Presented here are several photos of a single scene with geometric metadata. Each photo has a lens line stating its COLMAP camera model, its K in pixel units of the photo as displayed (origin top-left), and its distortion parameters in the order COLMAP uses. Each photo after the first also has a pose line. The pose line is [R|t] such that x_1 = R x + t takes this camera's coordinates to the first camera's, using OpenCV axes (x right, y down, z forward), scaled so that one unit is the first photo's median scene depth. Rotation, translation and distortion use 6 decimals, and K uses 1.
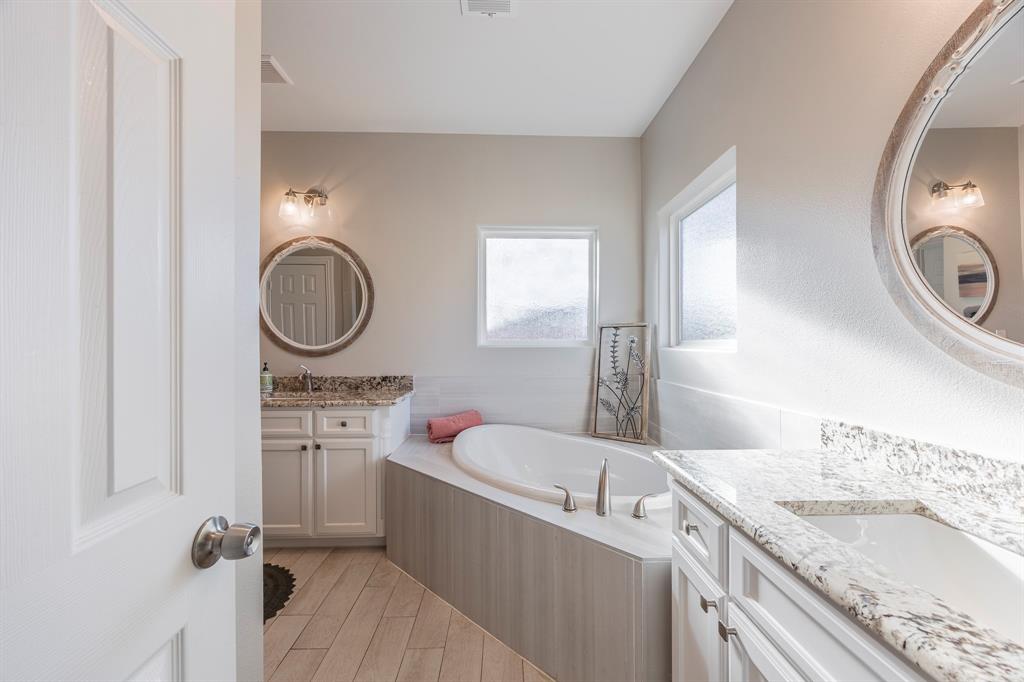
lens RADIAL K [[394.7, 0, 513.8], [0, 394.7, 343.3], [0, 0, 1]] dist [0.001441, -0.000578]
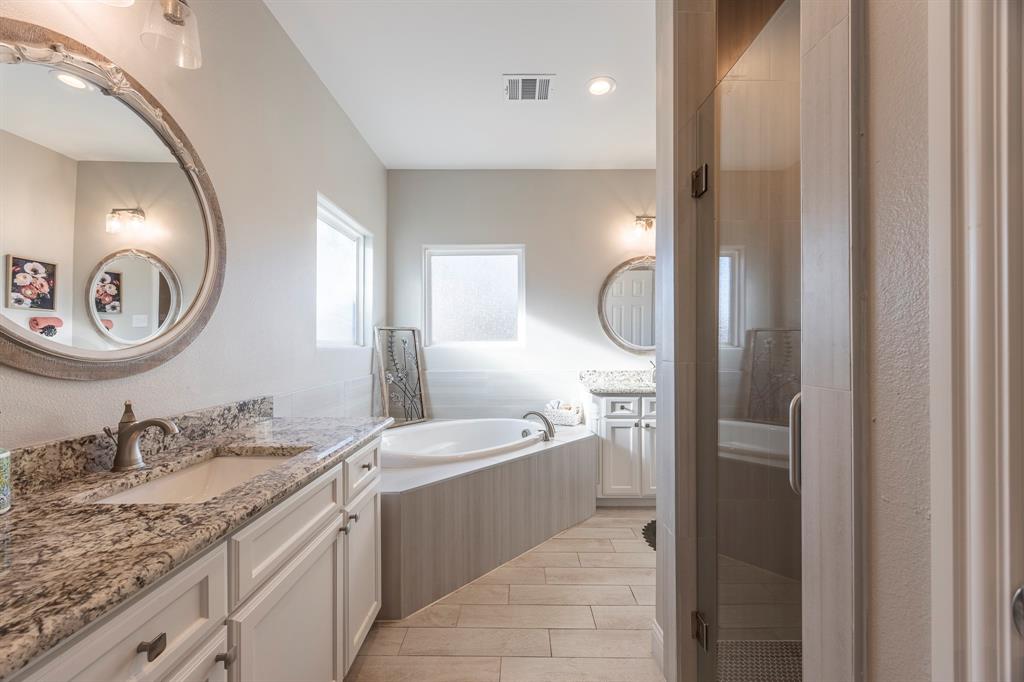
lens RADIAL K [[394.7, 0, 511.1], [0, 394.7, 341.6], [0, 0, 1]] dist [0.001441, -0.000578]
pose [[0.047958, 0.004962, 0.998837, -0.869832], [0.003146, 0.999982, -0.005119, 0.001233], [-0.998844, 0.003388, 0.047941, 0.594615]]
